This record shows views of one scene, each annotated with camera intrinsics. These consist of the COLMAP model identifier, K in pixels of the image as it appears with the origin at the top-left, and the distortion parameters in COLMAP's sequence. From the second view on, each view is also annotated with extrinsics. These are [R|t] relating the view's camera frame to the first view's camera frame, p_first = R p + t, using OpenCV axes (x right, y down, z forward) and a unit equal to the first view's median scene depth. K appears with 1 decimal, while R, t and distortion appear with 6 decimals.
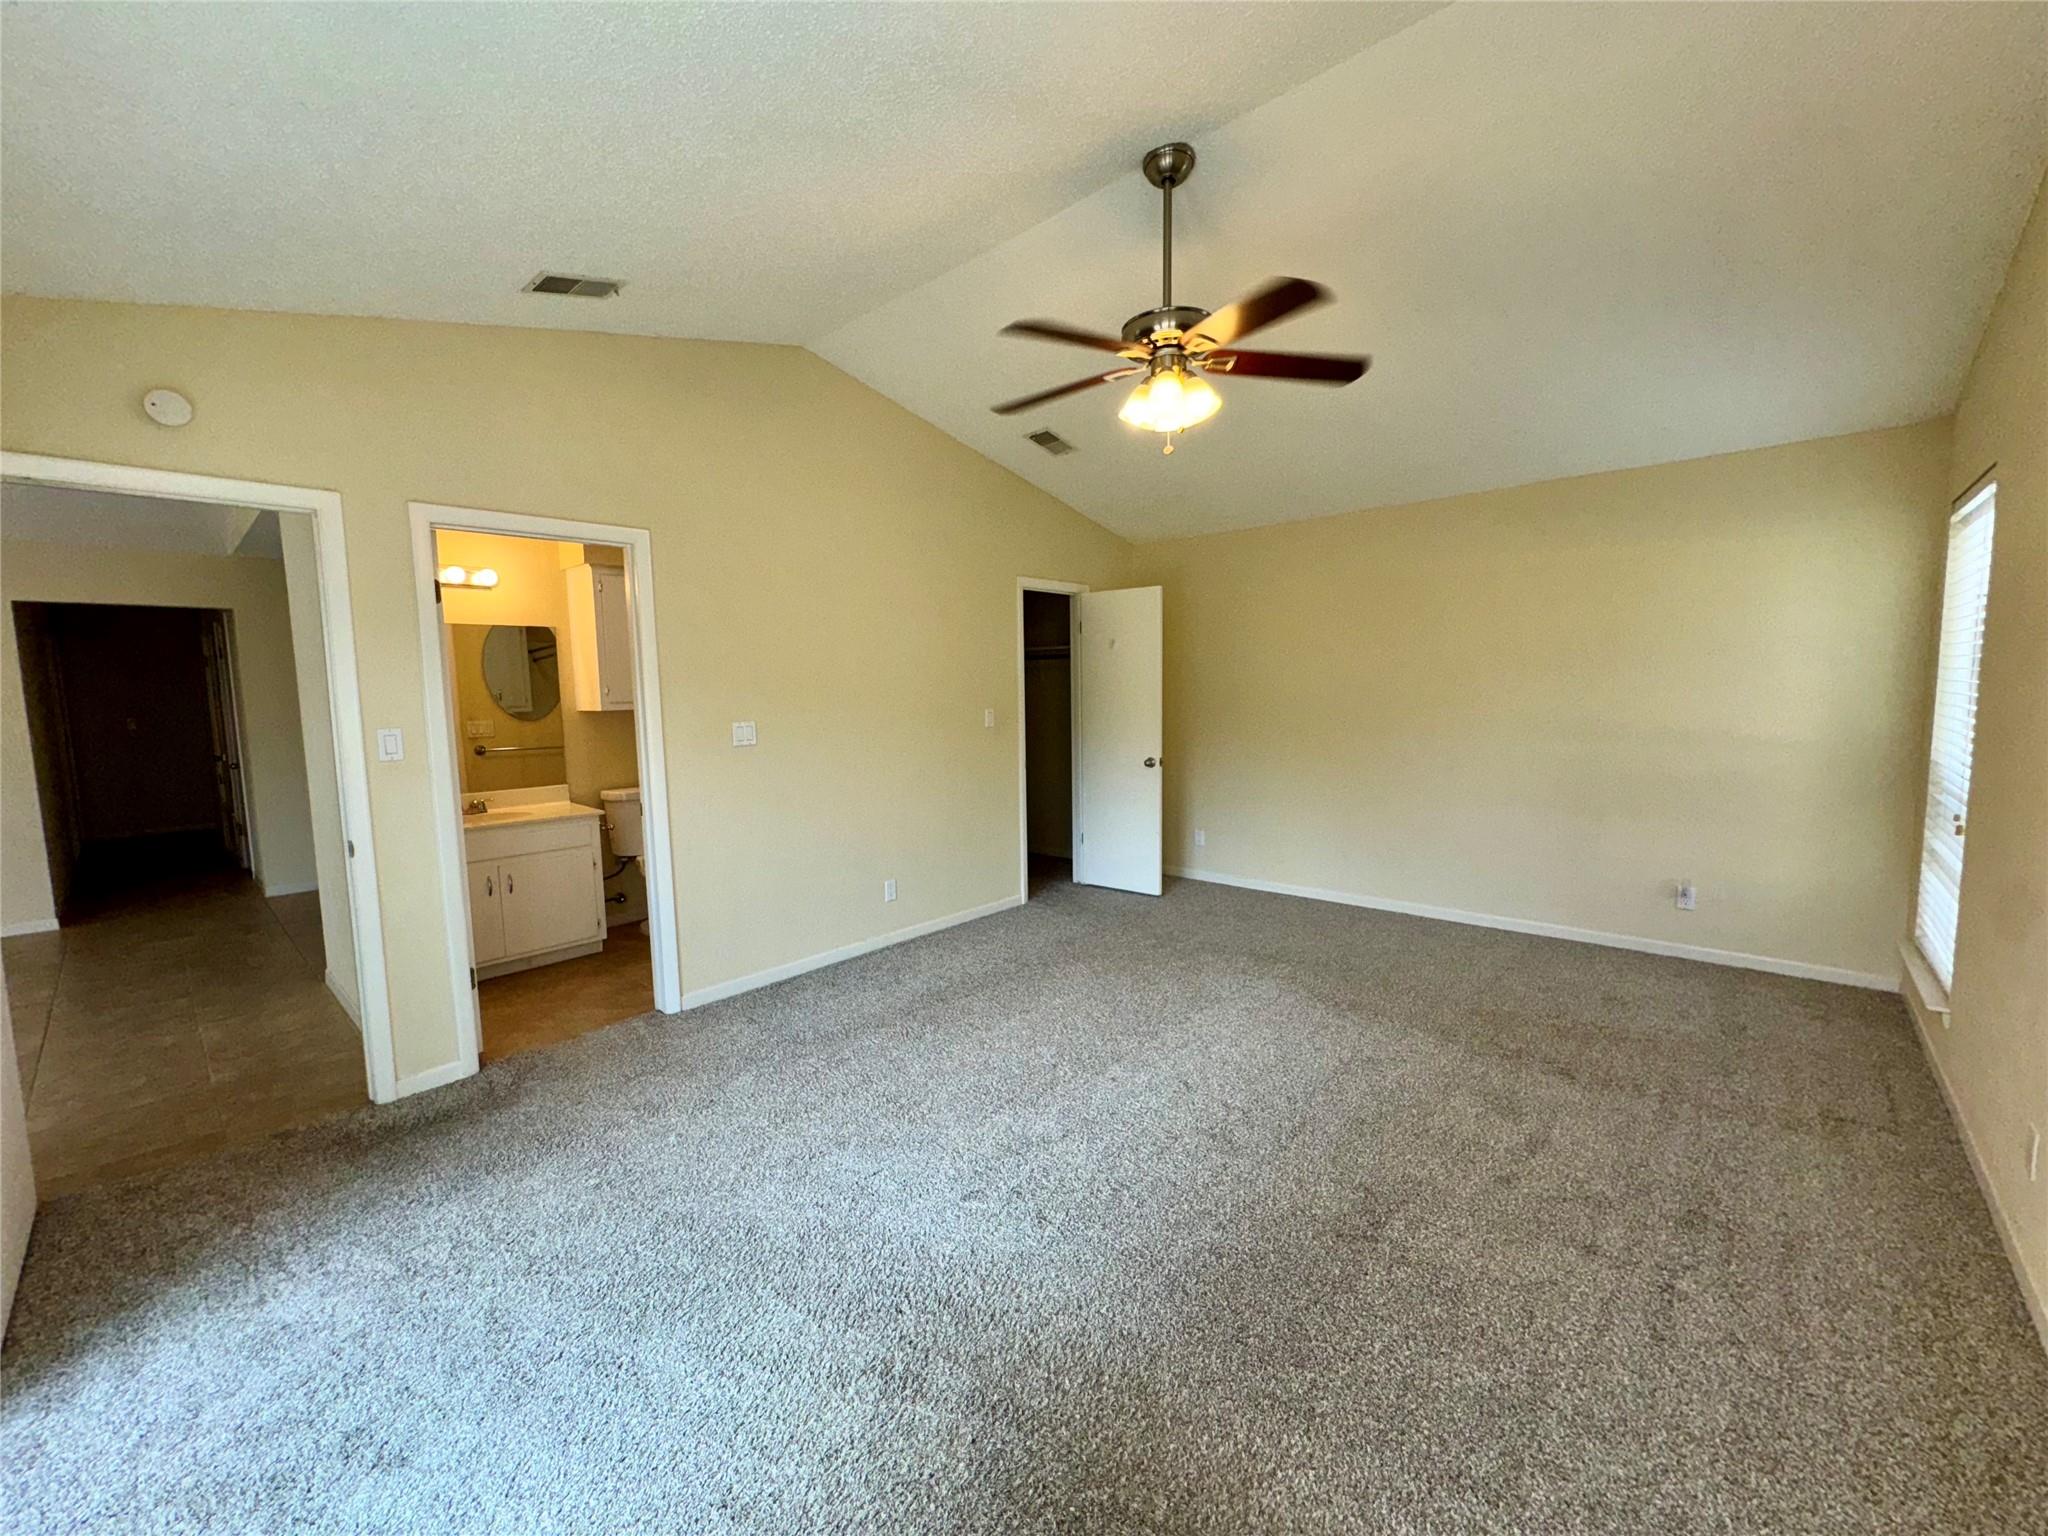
lens RADIAL K [[818.3, 0, 1012.1], [0, 818.3, 775.1], [0, 0, 1]] dist [-0.002470, -0.000213]
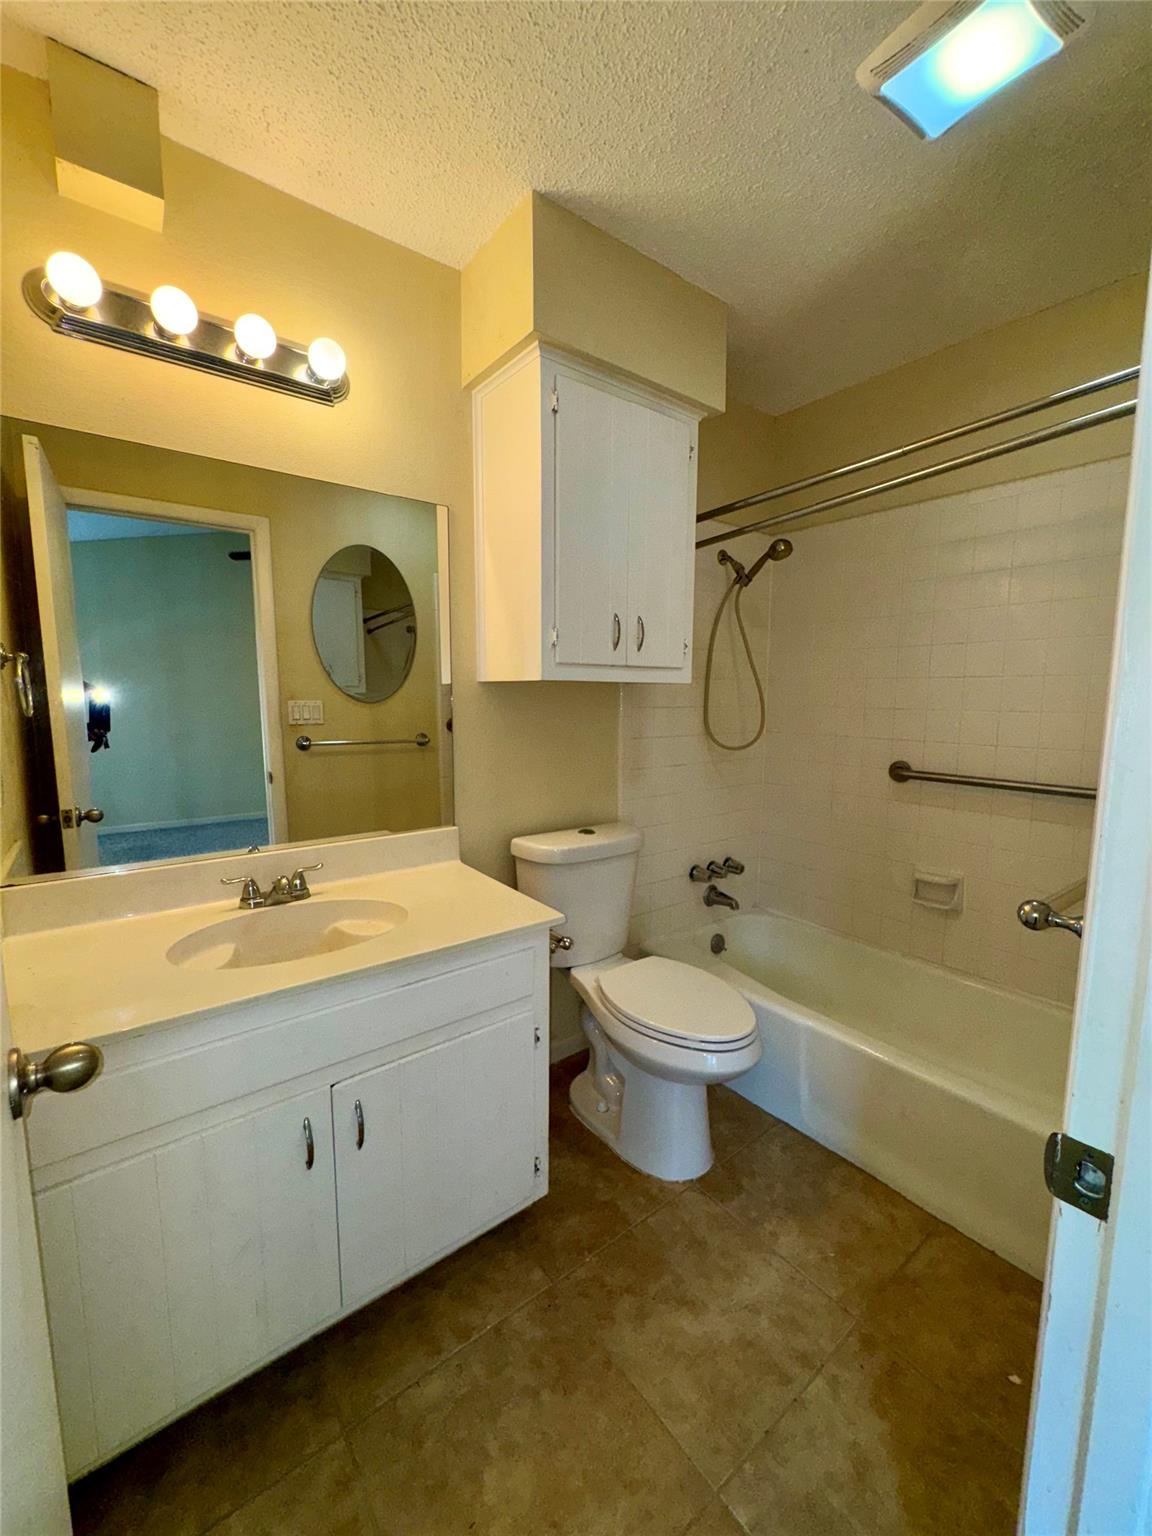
lens RADIAL K [[613.8, 0, 579.2], [0, 613.8, 767.6], [0, 0, 1]] dist [-0.002470, -0.000213]
pose [[0.986592, 0.049768, -0.155435, -0.402090], [-0.048222, 0.998743, 0.013708, -0.033247], [0.155922, -0.006029, 0.987751, 0.621259]]
